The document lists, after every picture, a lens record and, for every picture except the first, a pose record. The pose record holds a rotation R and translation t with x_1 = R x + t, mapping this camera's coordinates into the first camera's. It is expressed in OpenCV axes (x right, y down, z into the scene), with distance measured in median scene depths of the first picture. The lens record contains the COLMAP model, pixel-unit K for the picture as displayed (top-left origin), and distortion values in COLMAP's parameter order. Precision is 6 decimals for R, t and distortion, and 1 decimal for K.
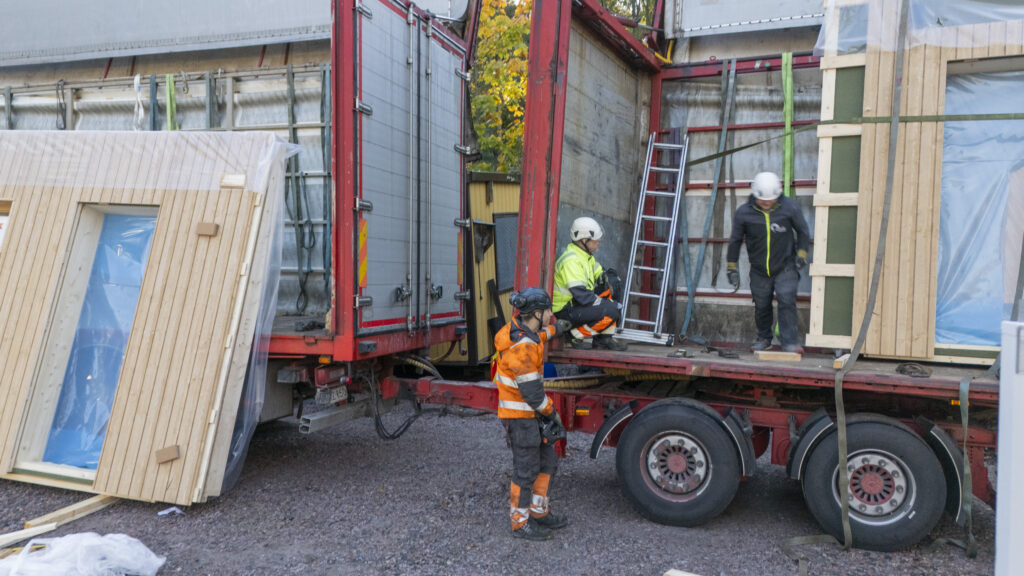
lens RADIAL K [[831.7, 0, 512.0], [0, 831.7, 288.0], [0, 0, 1]] dist [0.058907, -0.002050]
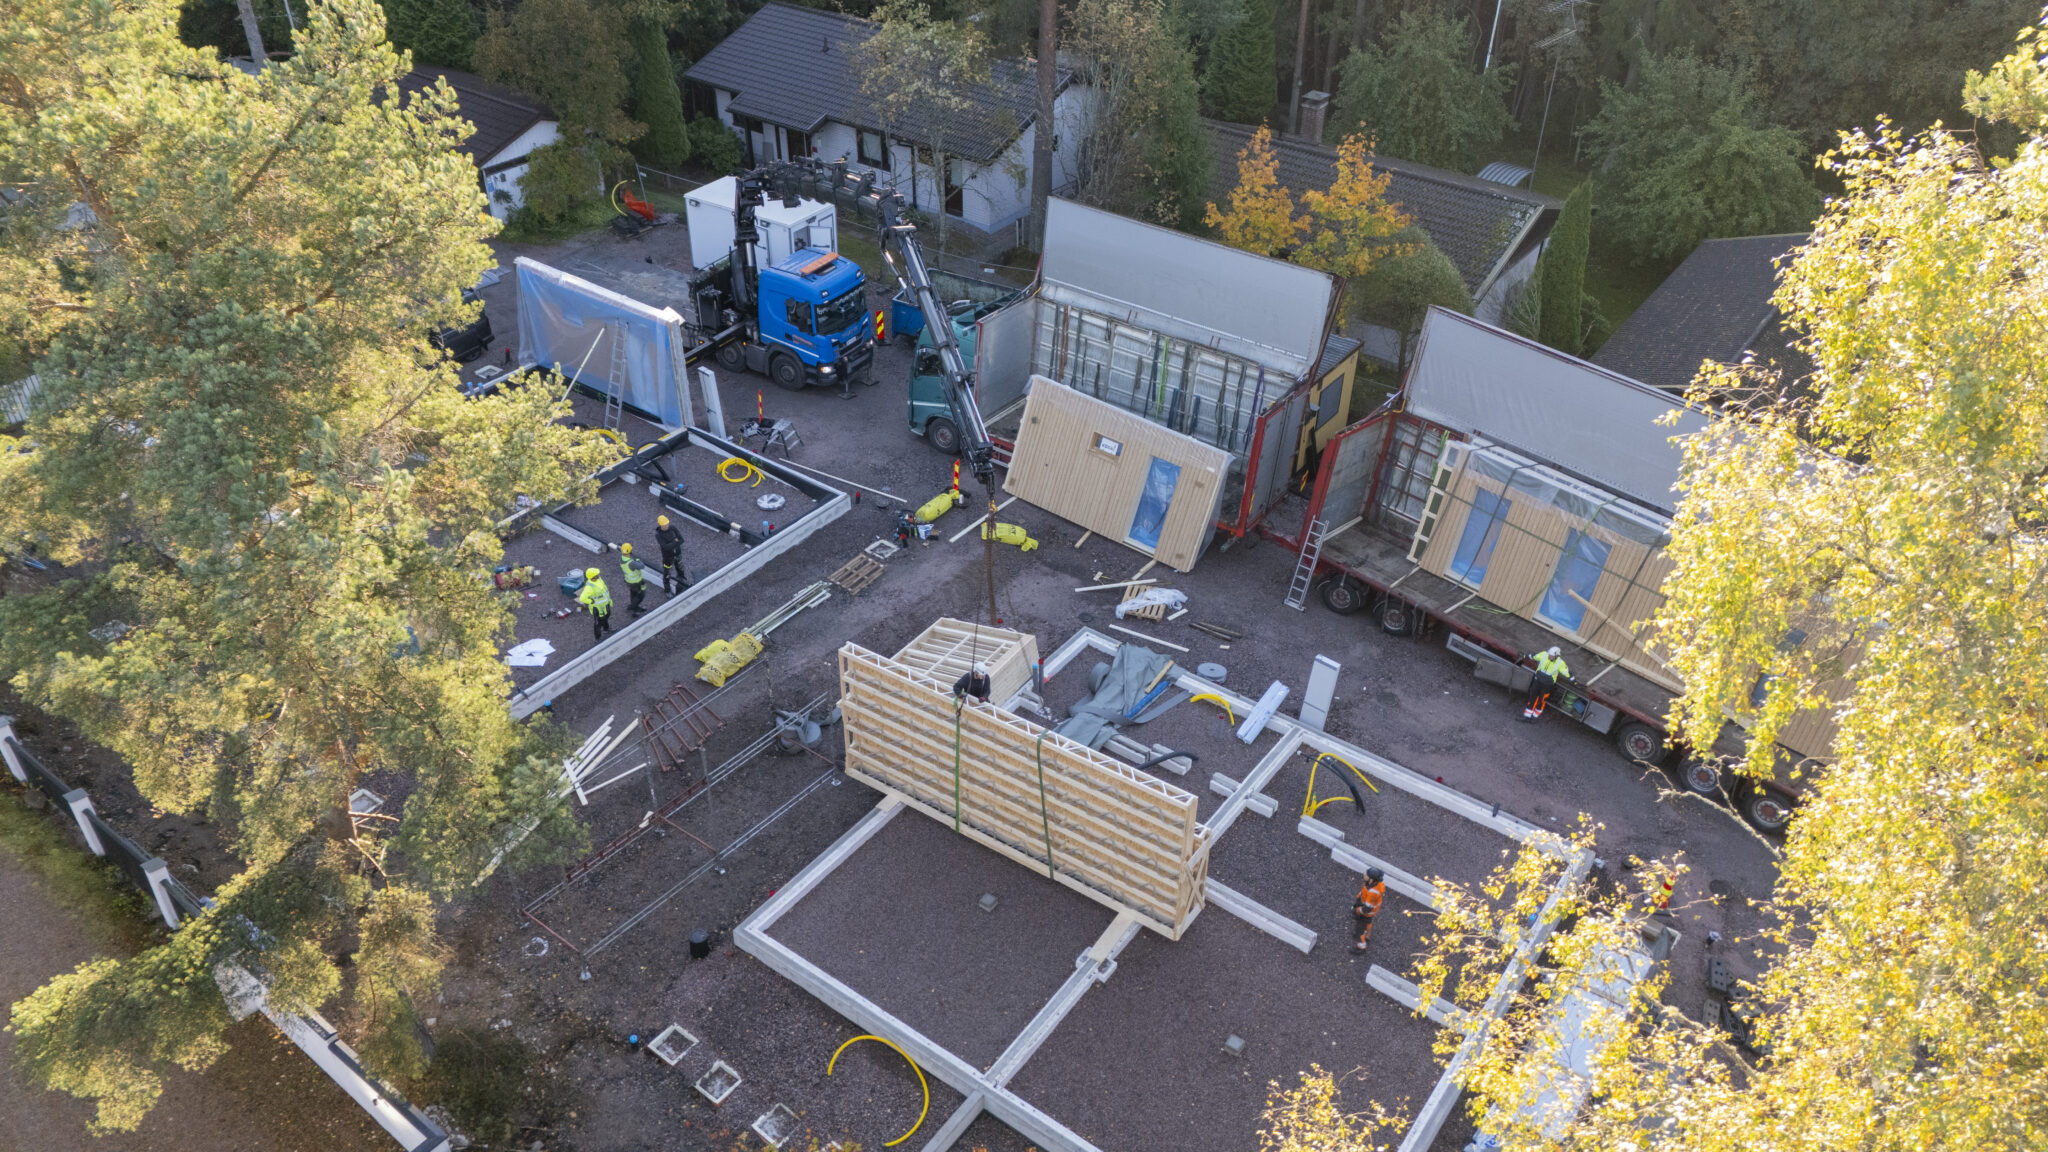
lens RADIAL K [[1478.7, 0, 1029.5], [0, 1478.7, 584.3], [0, 0, 1]] dist [0.187654, -0.396255]
pose [[0.963707, 0.200715, -0.176016, 0.037485], [-0.080032, 0.846223, 0.526785, -2.360989], [0.254683, -0.493579, 0.831575, -3.460428]]
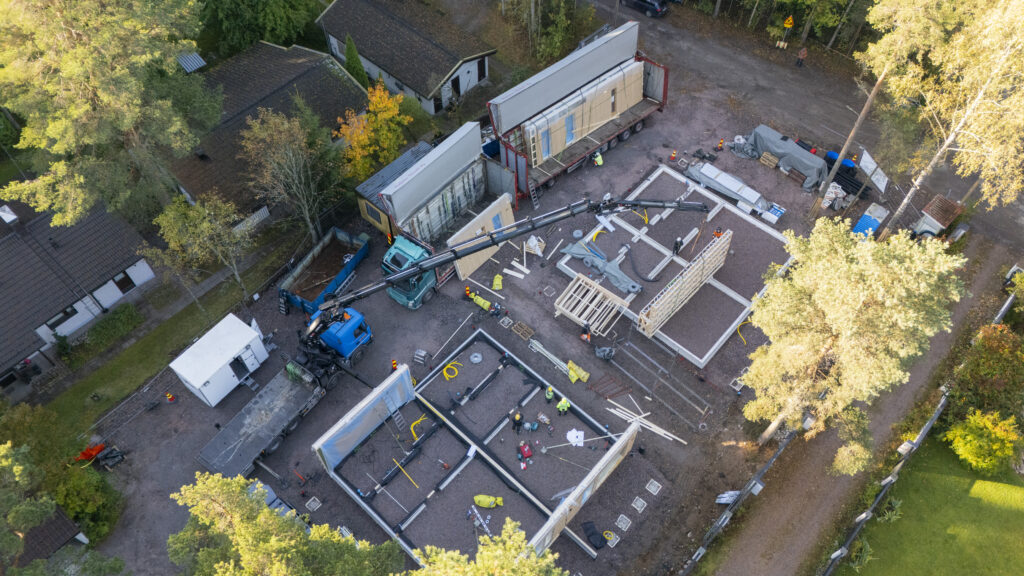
lens RADIAL K [[747.9, 0, 513.2], [0, 747.9, 290.3], [0, 0, 1]] dist [0.083913, -0.076572]
pose [[0.350994, -0.744216, 0.568283, -4.713730], [0.055037, 0.622242, 0.780888, -4.871906], [-0.934759, -0.242810, 0.259362, -0.986259]]
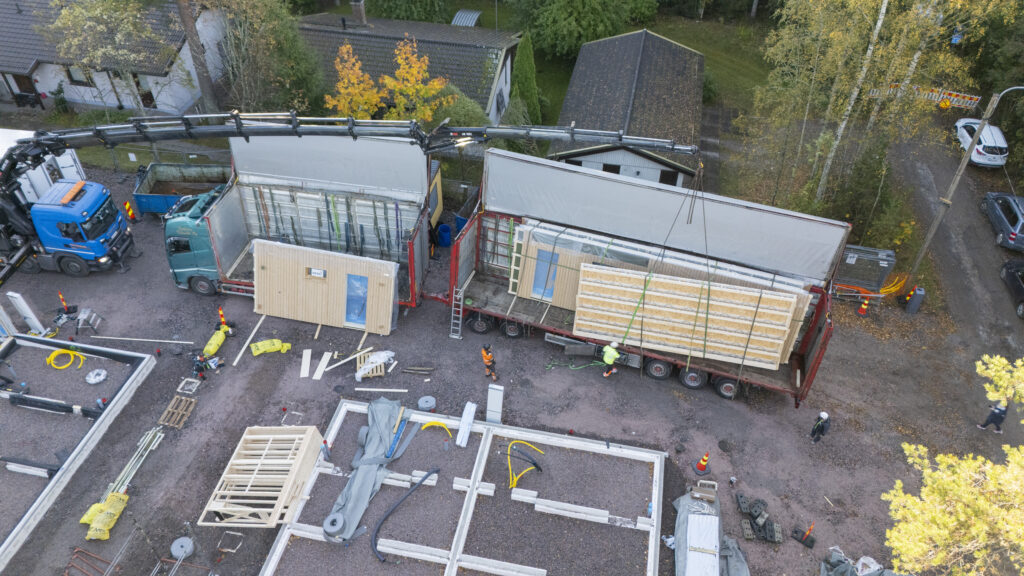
lens RADIAL K [[747.9, 0, 513.2], [0, 747.9, 290.3], [0, 0, 1]] dist [0.083913, -0.076572]
pose [[0.984103, -0.077562, 0.159768, -0.305837], [-0.037447, 0.788753, 0.613569, -2.586635], [-0.173607, -0.609797, 0.773310, -2.325287]]
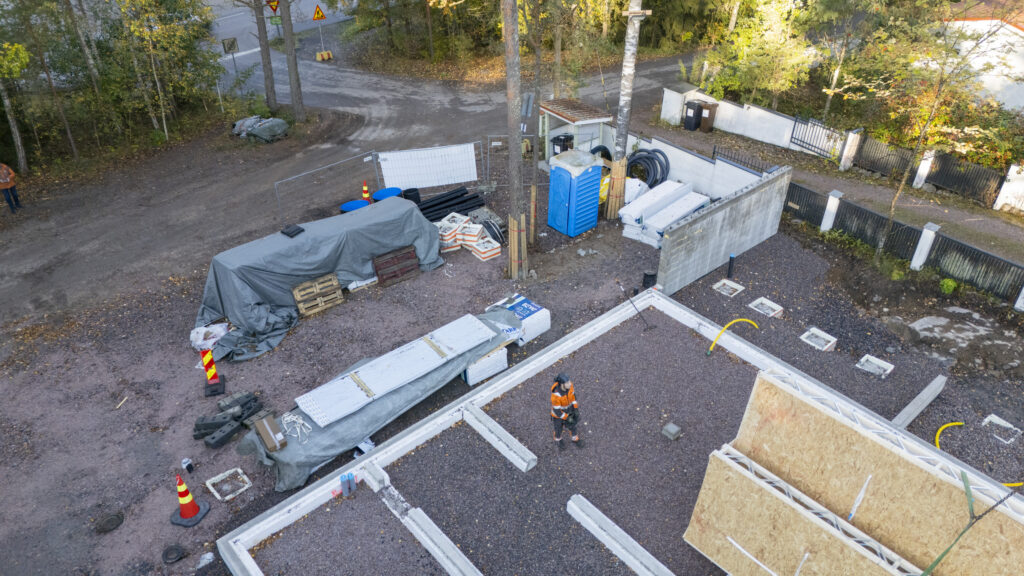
lens RADIAL K [[747.9, 0, 513.2], [0, 747.9, 290.3], [0, 0, 1]] dist [0.083913, -0.076572]
pose [[-0.885393, -0.232167, 0.402714, -0.259794], [0.078875, 0.778745, 0.622362, -1.285383], [-0.458104, 0.582798, -0.671183, 0.376509]]
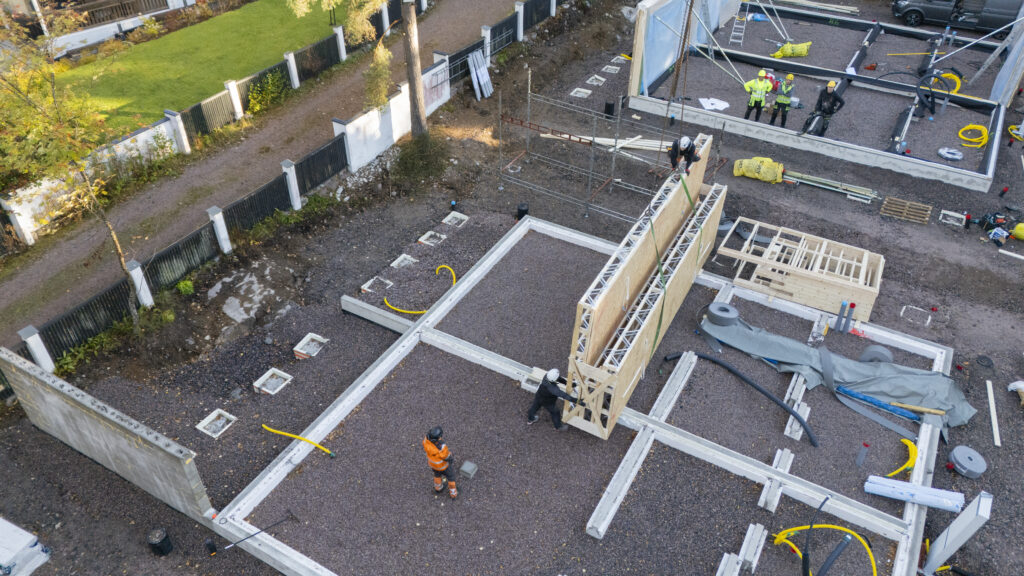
lens RADIAL K [[747.9, 0, 513.2], [0, 747.9, 290.3], [0, 0, 1]] dist [0.083913, -0.076572]
pose [[-0.149515, 0.658258, -0.737795, 1.270206], [-0.089377, 0.734130, 0.673101, -1.412001], [0.984712, 0.166580, -0.050930, -0.839176]]
